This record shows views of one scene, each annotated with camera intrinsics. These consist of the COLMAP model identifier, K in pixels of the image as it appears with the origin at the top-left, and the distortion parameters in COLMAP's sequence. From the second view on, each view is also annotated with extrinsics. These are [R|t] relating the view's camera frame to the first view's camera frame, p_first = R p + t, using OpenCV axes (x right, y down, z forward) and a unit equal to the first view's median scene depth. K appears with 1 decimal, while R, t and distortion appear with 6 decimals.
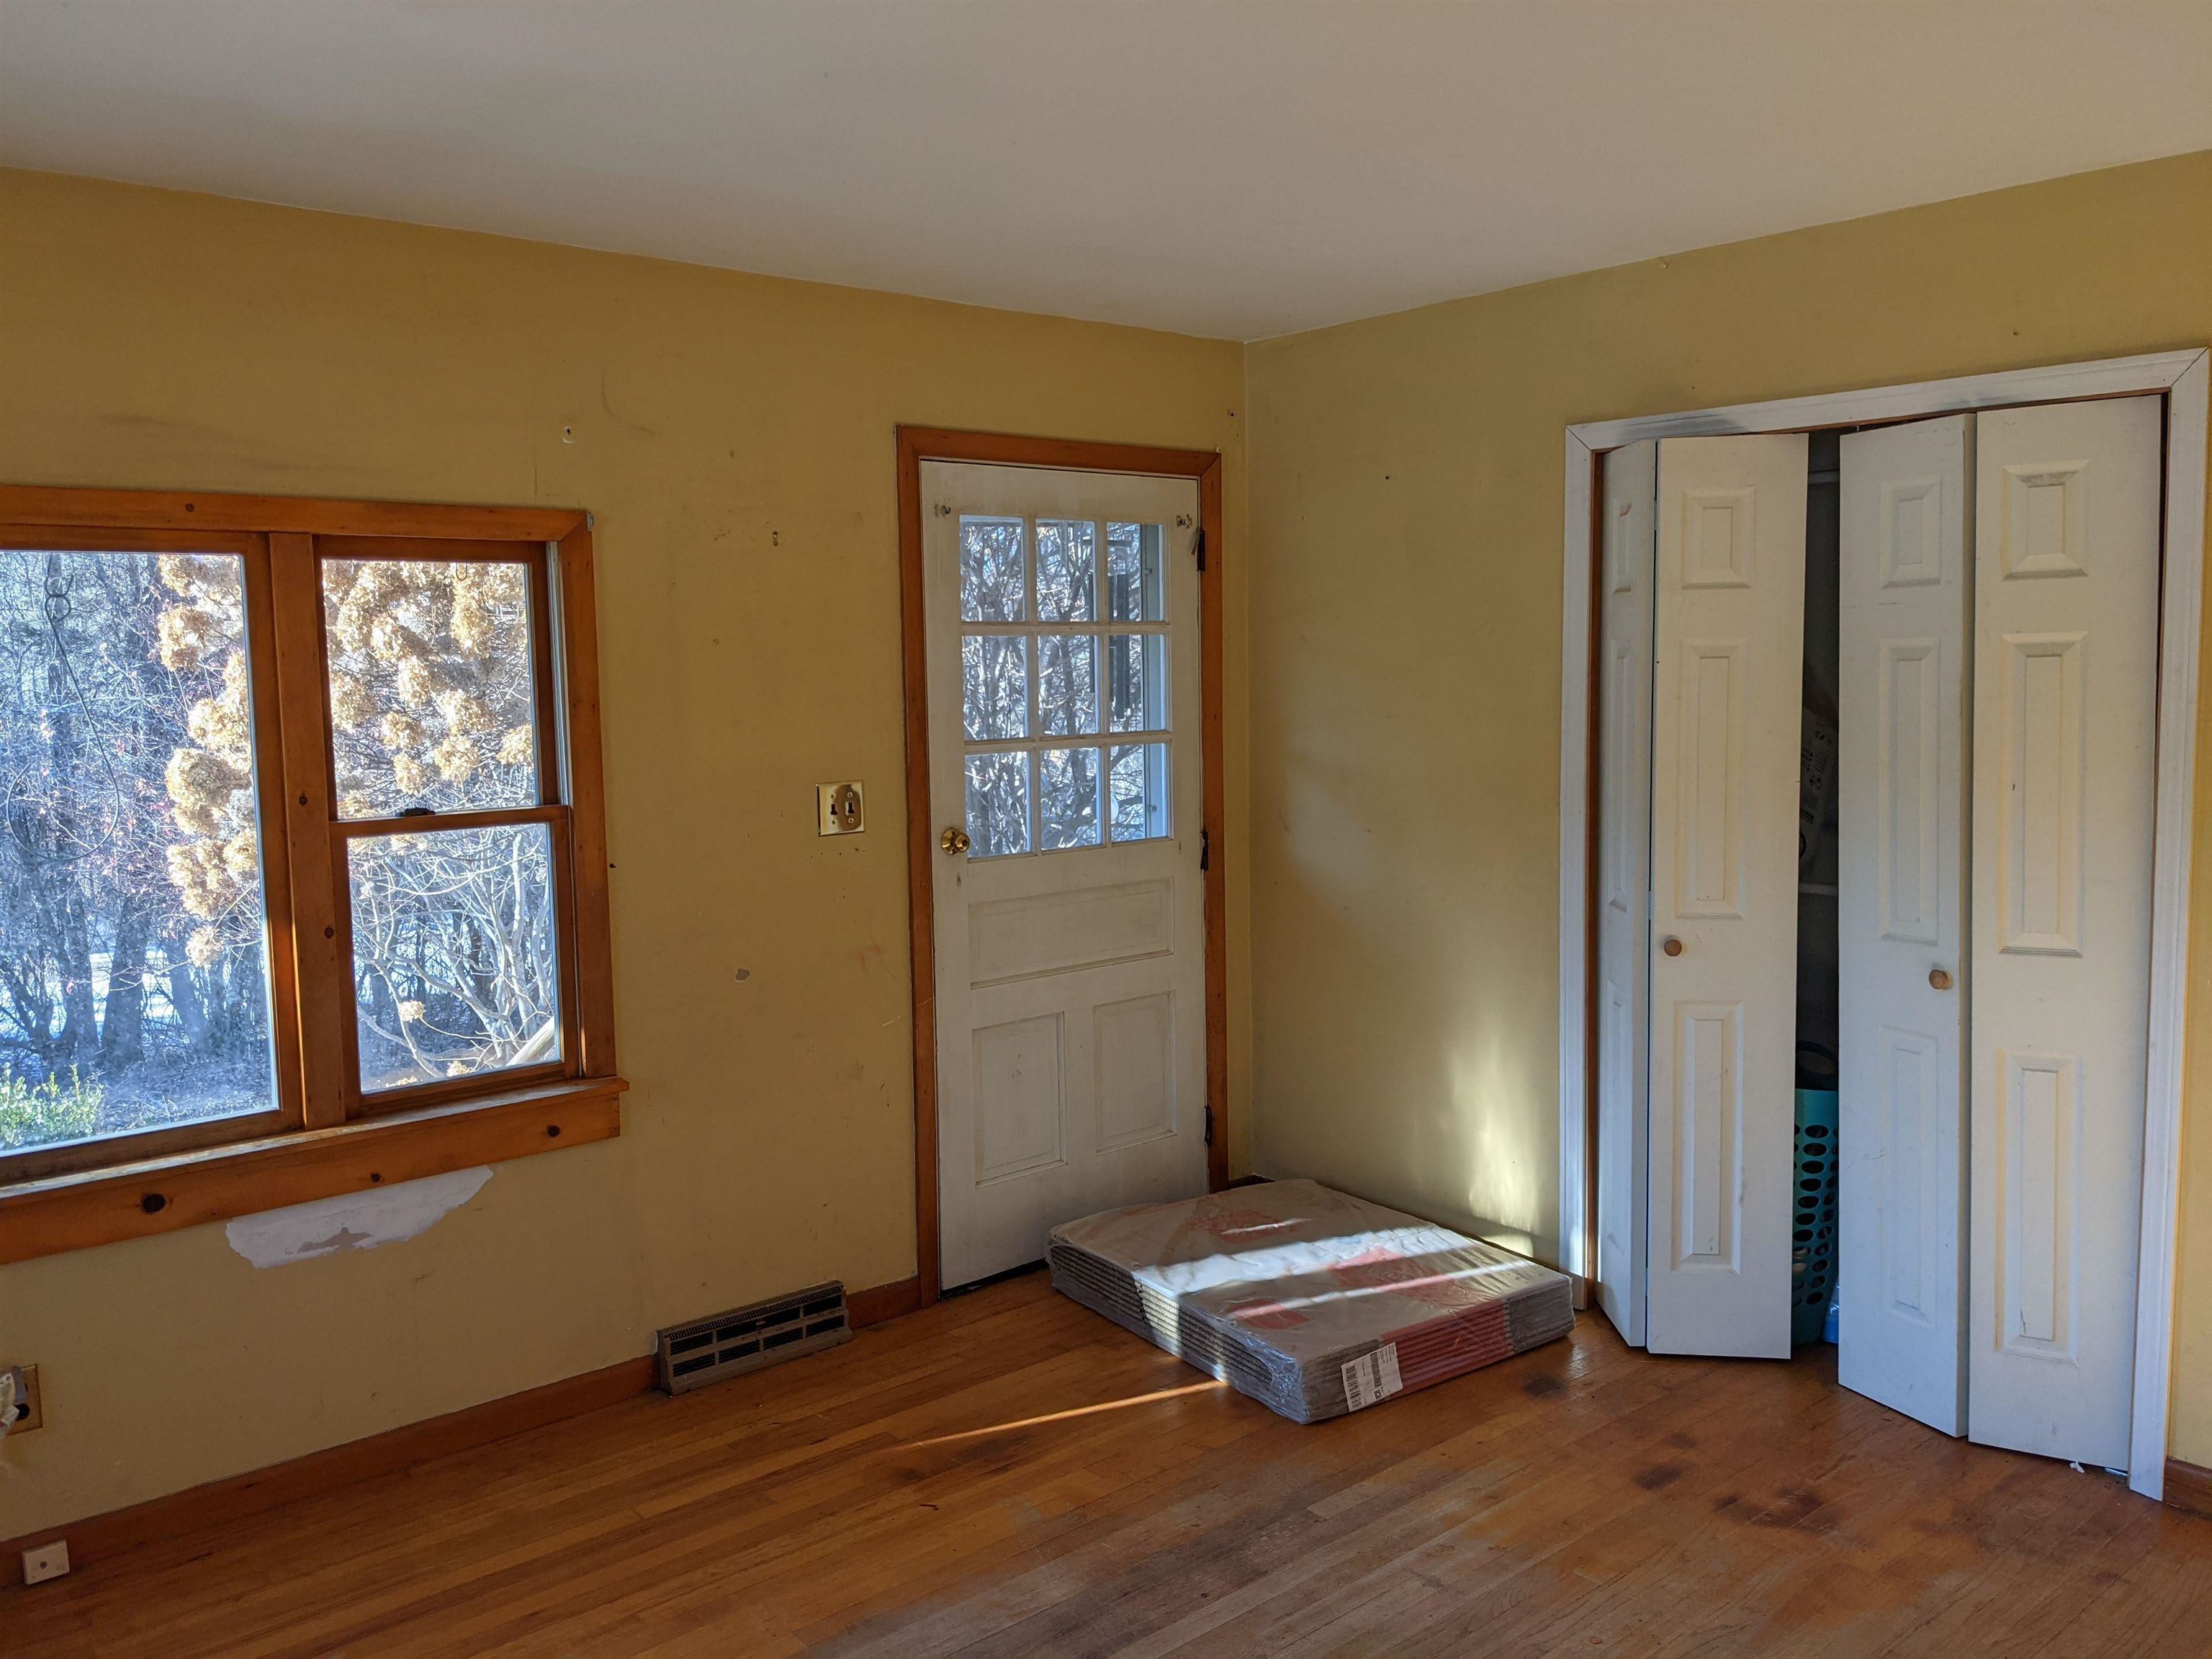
lens RADIAL K [[1734.0, 0, 1106.0], [0, 1734.0, 829.5], [0, 0, 1]] dist [0.067559, -0.093424]
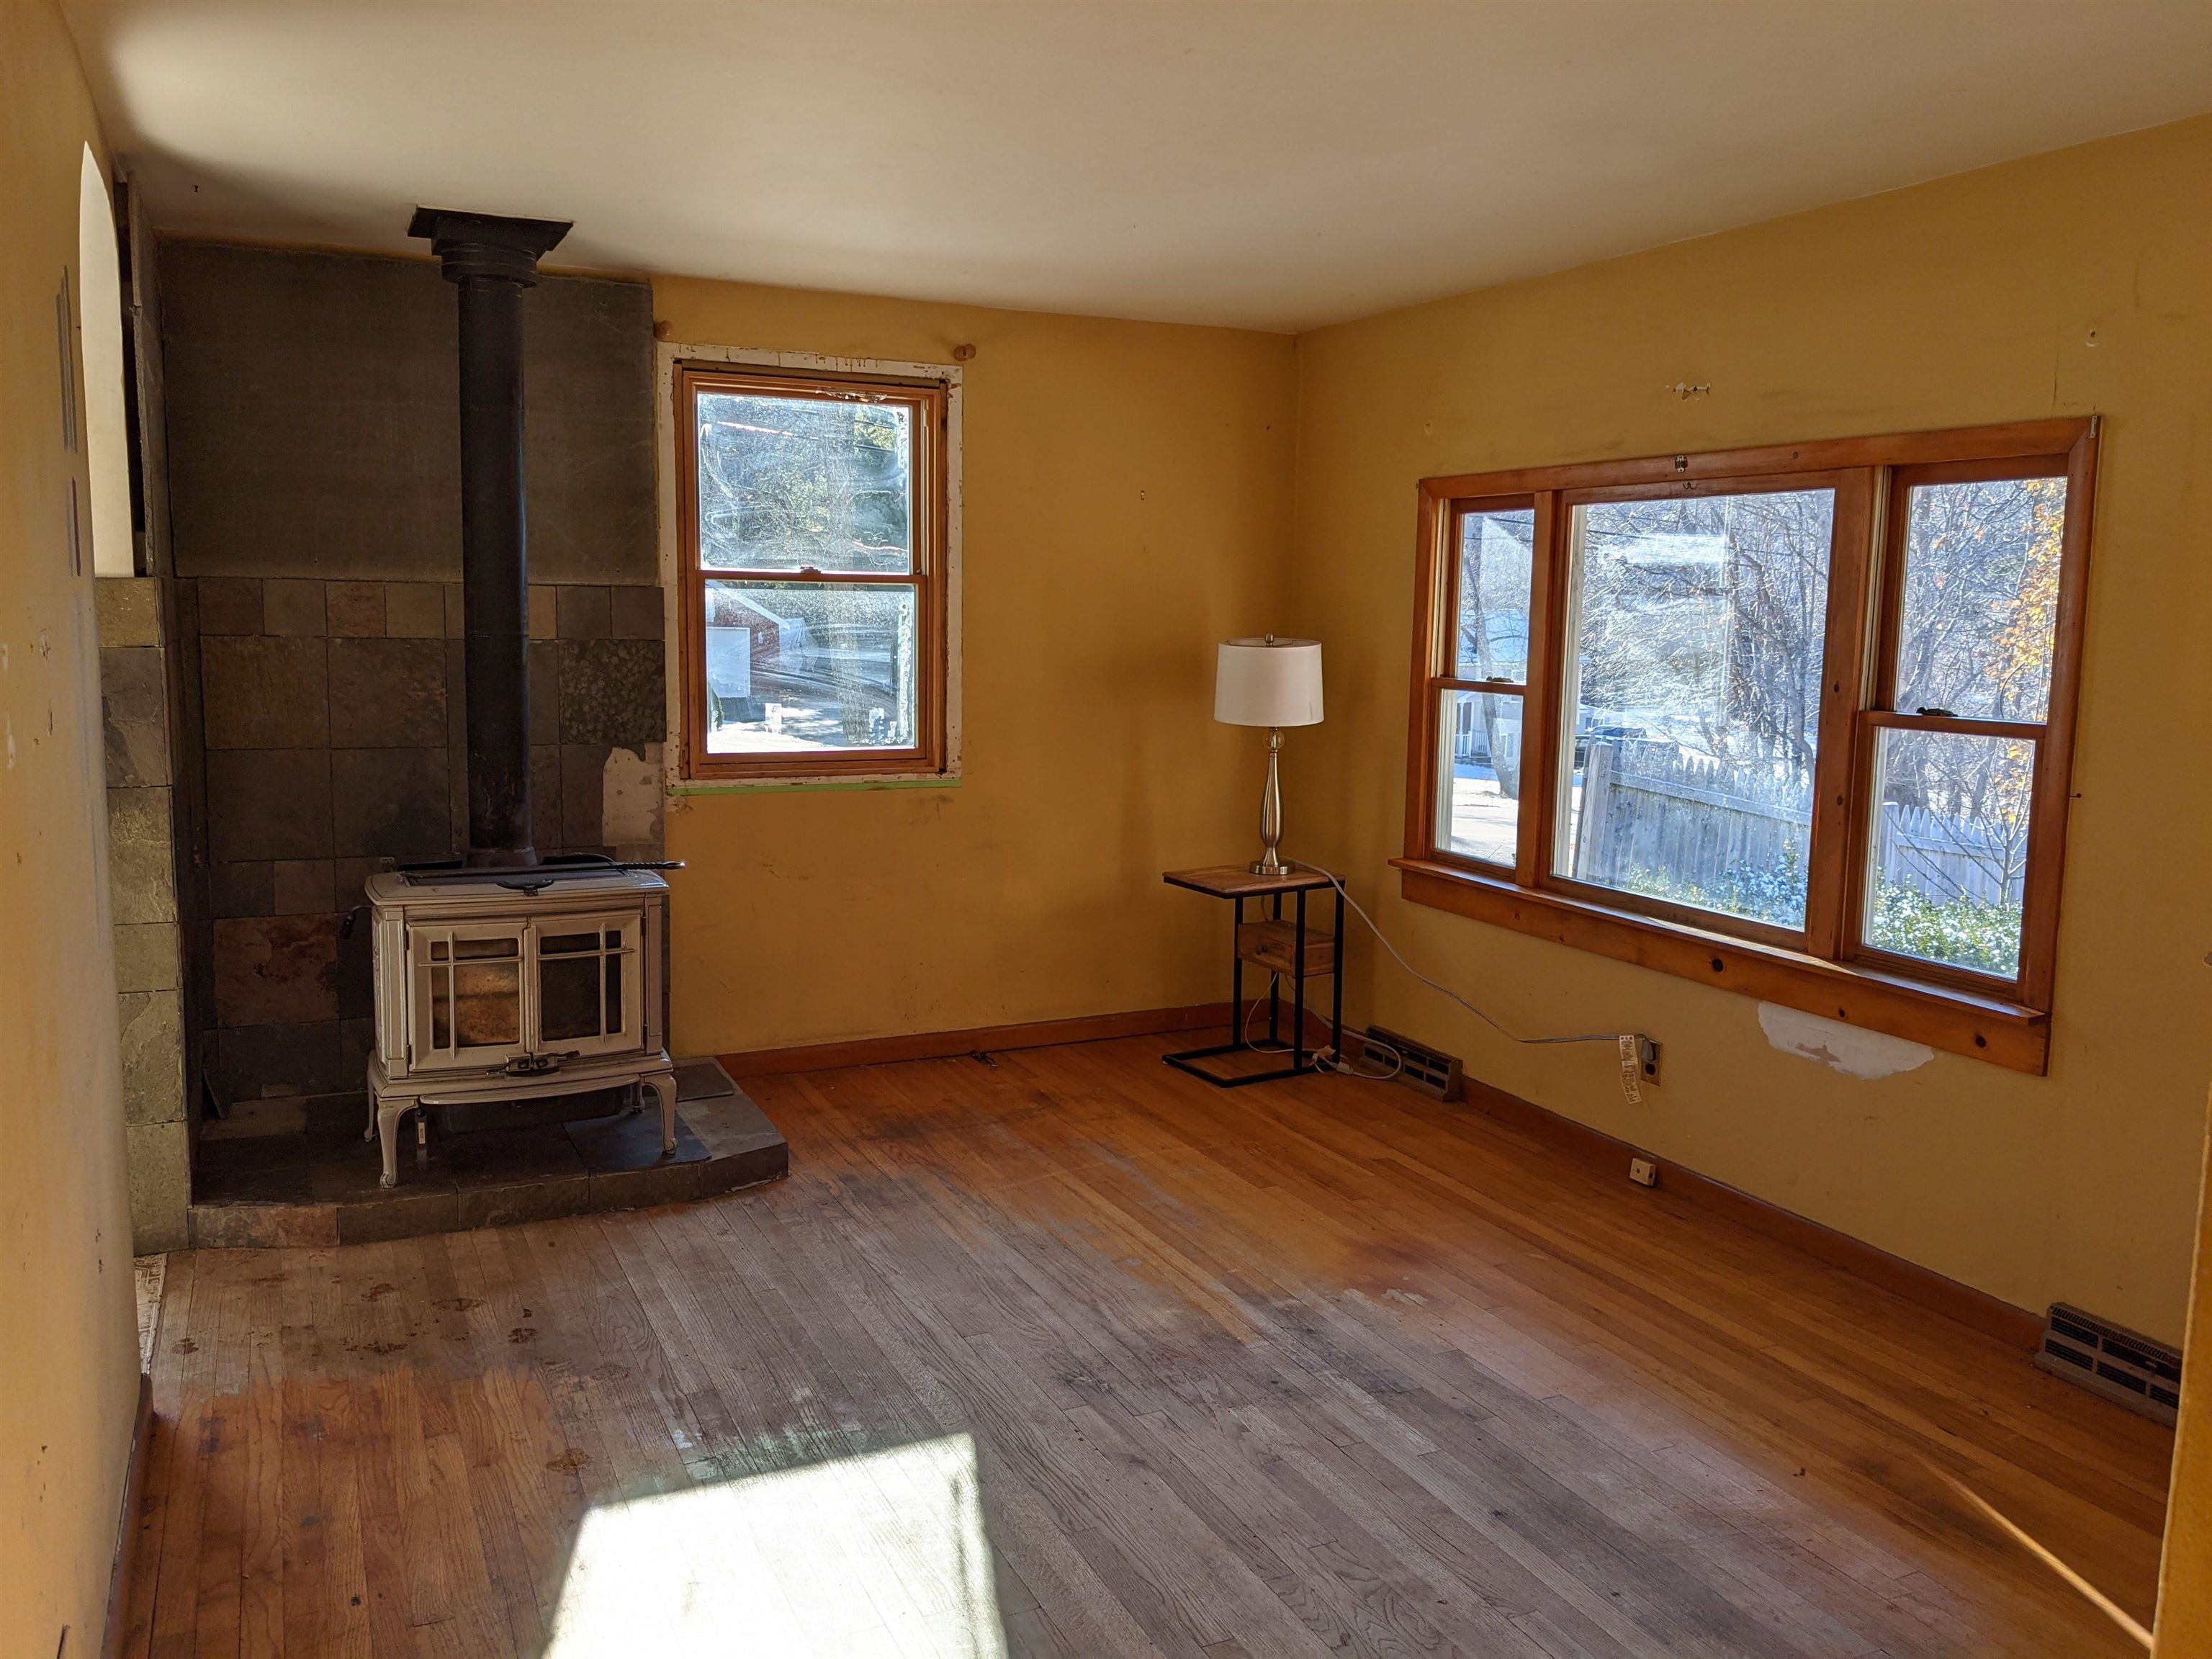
lens RADIAL K [[1734.0, 0, 1106.0], [0, 1734.0, 829.5], [0, 0, 1]] dist [0.067559, -0.093424]
pose [[-0.262593, 0.139777, -0.954729, 0.818961], [-0.109300, 0.978775, 0.173360, -0.072971], [0.958696, 0.149875, -0.241742, 0.783768]]
